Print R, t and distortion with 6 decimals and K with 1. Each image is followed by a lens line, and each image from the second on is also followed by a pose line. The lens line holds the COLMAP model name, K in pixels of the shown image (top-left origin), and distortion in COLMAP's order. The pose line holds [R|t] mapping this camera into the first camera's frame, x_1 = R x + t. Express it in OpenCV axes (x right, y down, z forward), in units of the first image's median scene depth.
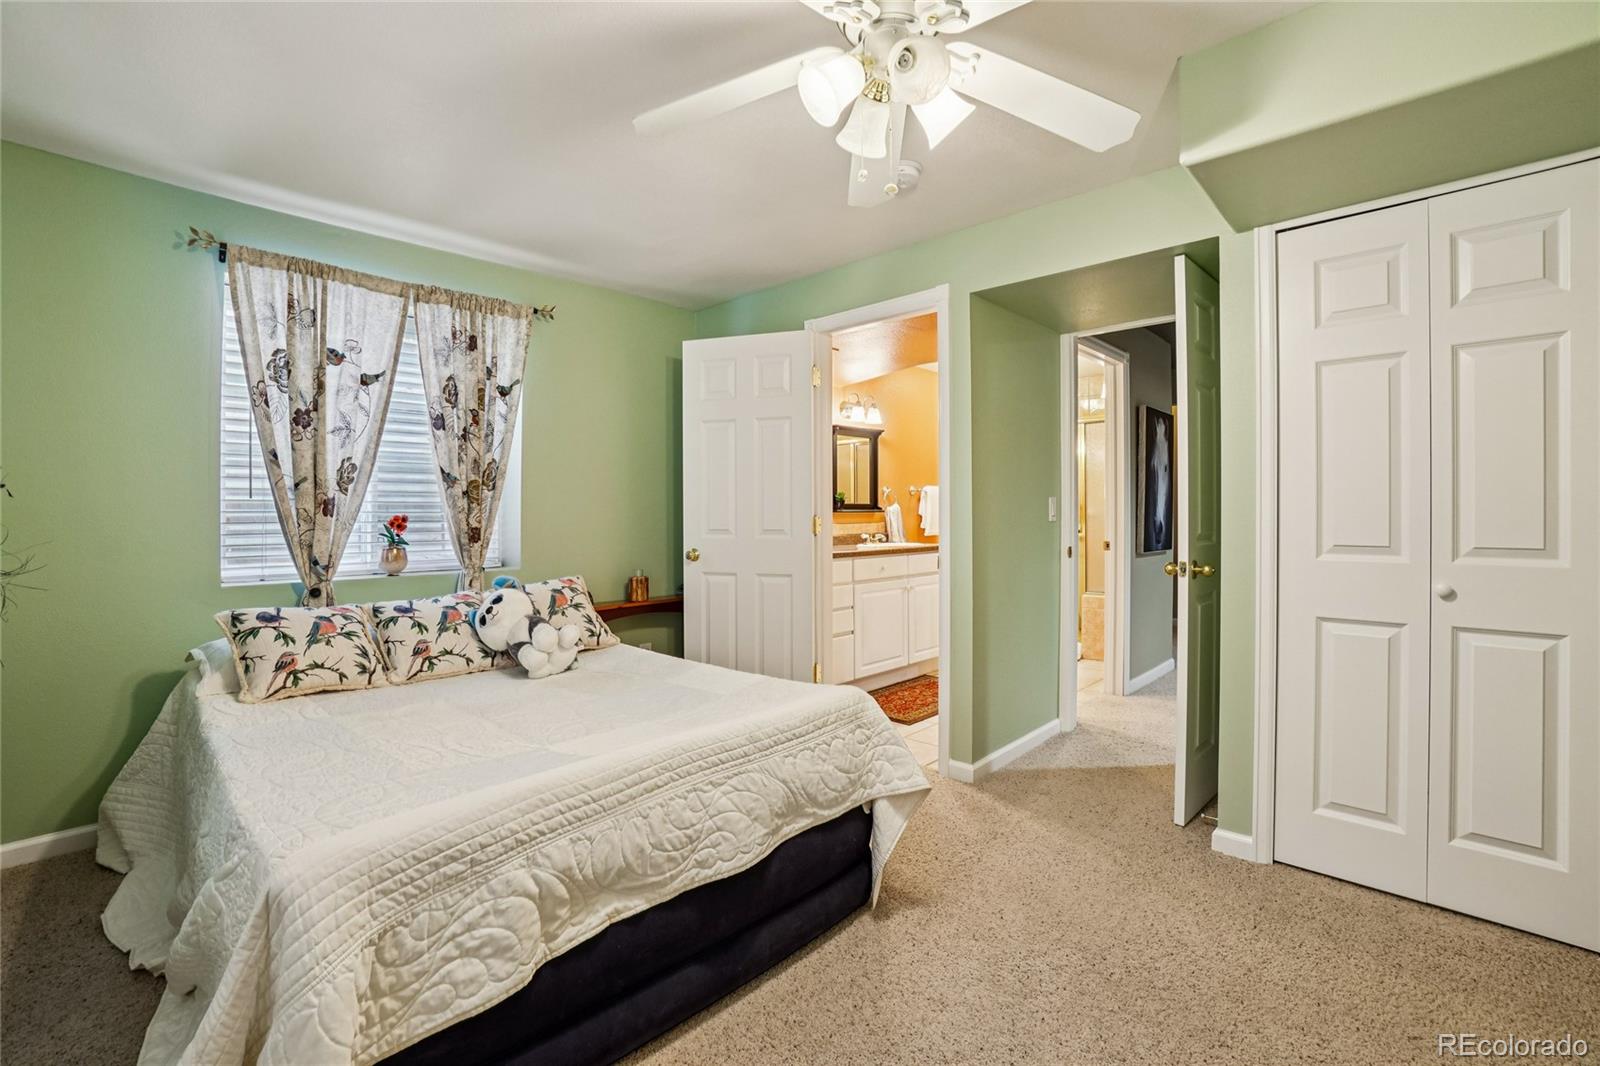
lens RADIAL K [[714.4, 0, 798.5], [0, 714.4, 527.2], [0, 0, 1]] dist [-0.020035, 0.000568]
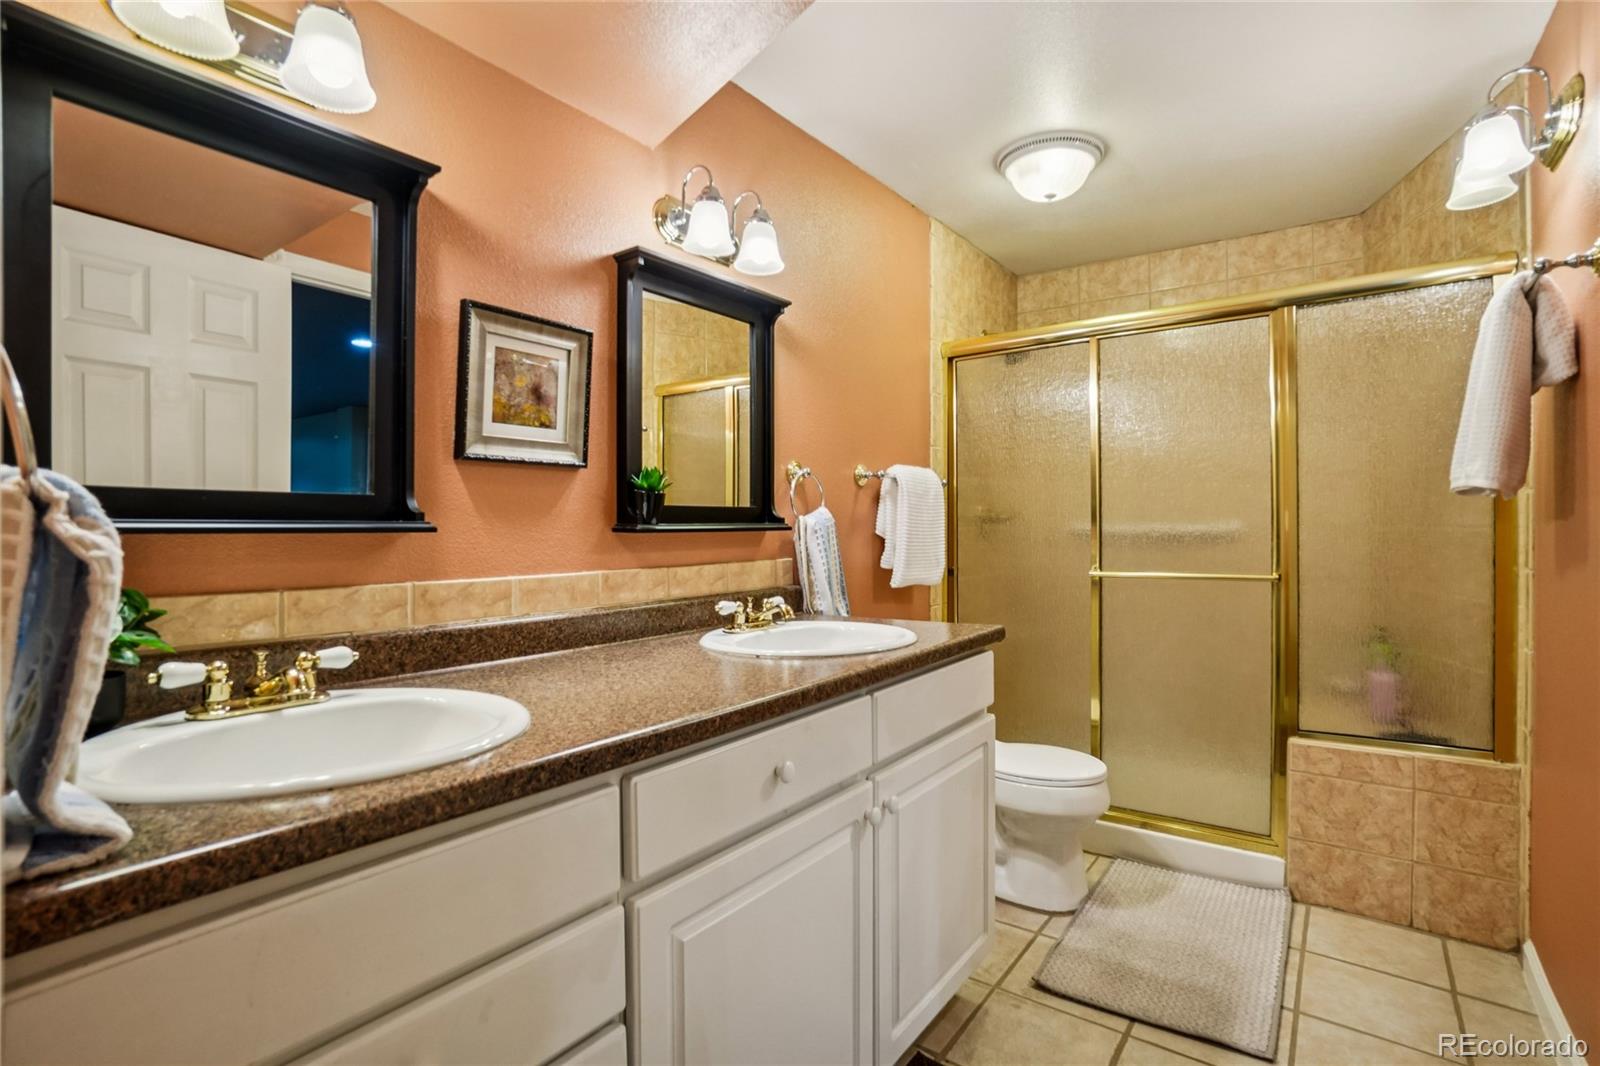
lens RADIAL K [[762.1, 0, 800.3], [0, 762.1, 533.1], [0, 0, 1]] dist [-0.000135, -0.000001]
pose [[0.992587, 0.001322, 0.121529, 0.078429], [-0.000535, 0.999979, -0.006512, -0.016994], [-0.121535, 0.006399, 0.992567, 0.620892]]
